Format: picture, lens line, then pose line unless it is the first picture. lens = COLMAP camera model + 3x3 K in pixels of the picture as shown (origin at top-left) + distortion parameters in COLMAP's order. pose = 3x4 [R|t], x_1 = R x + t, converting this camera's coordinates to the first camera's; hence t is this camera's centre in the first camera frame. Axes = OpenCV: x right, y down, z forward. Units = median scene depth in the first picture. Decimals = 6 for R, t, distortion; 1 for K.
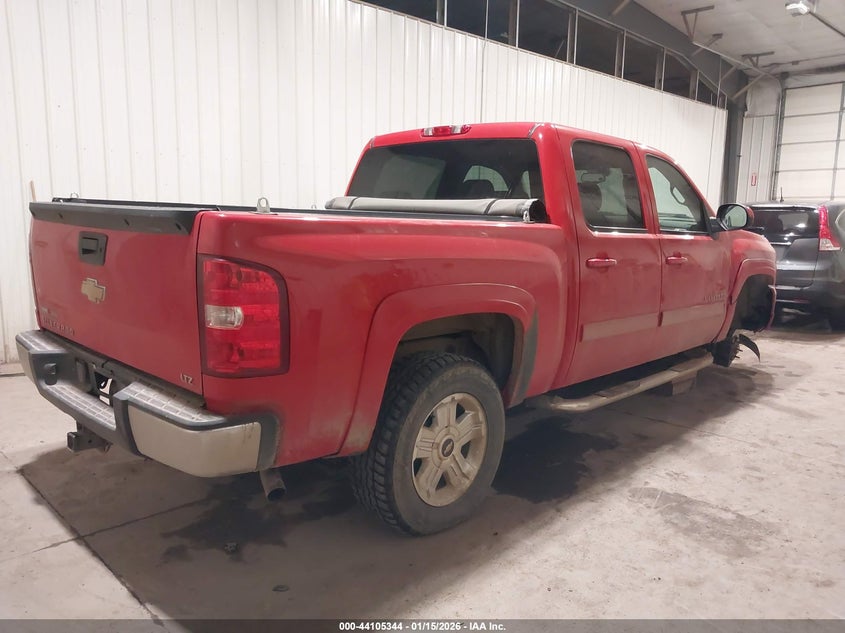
lens RADIAL K [[670.0, 0, 419.0], [0, 670.0, 321.1], [0, 0, 1]] dist [-0.000609, 0.001629]
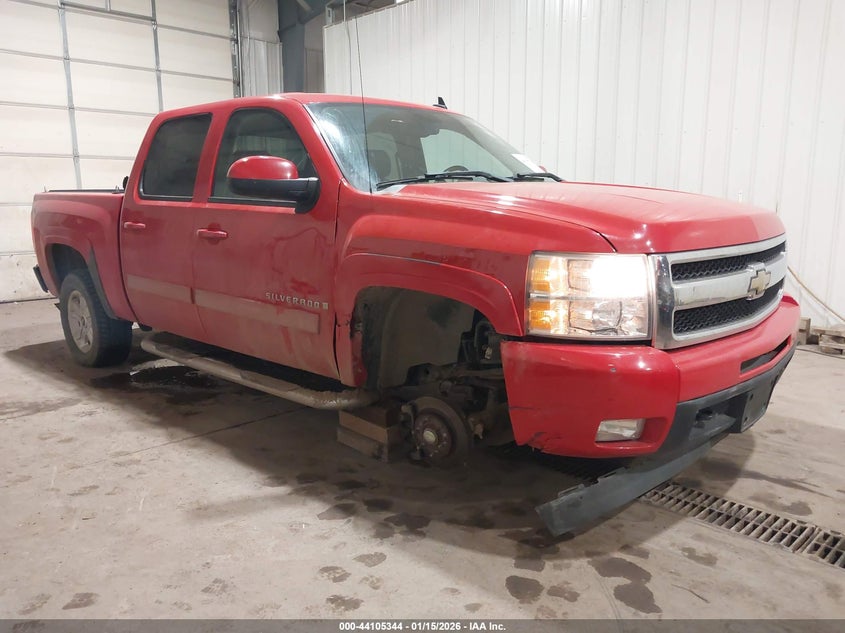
lens RADIAL K [[670.0, 0, 421.9], [0, 670.0, 310.0], [0, 0, 1]] dist [-0.000609, 0.001629]
pose [[0.008147, 0.151615, -0.988406, 1.416296], [-0.144295, 0.978272, 0.148871, -0.186131], [0.989501, 0.141409, 0.029848, 1.425991]]
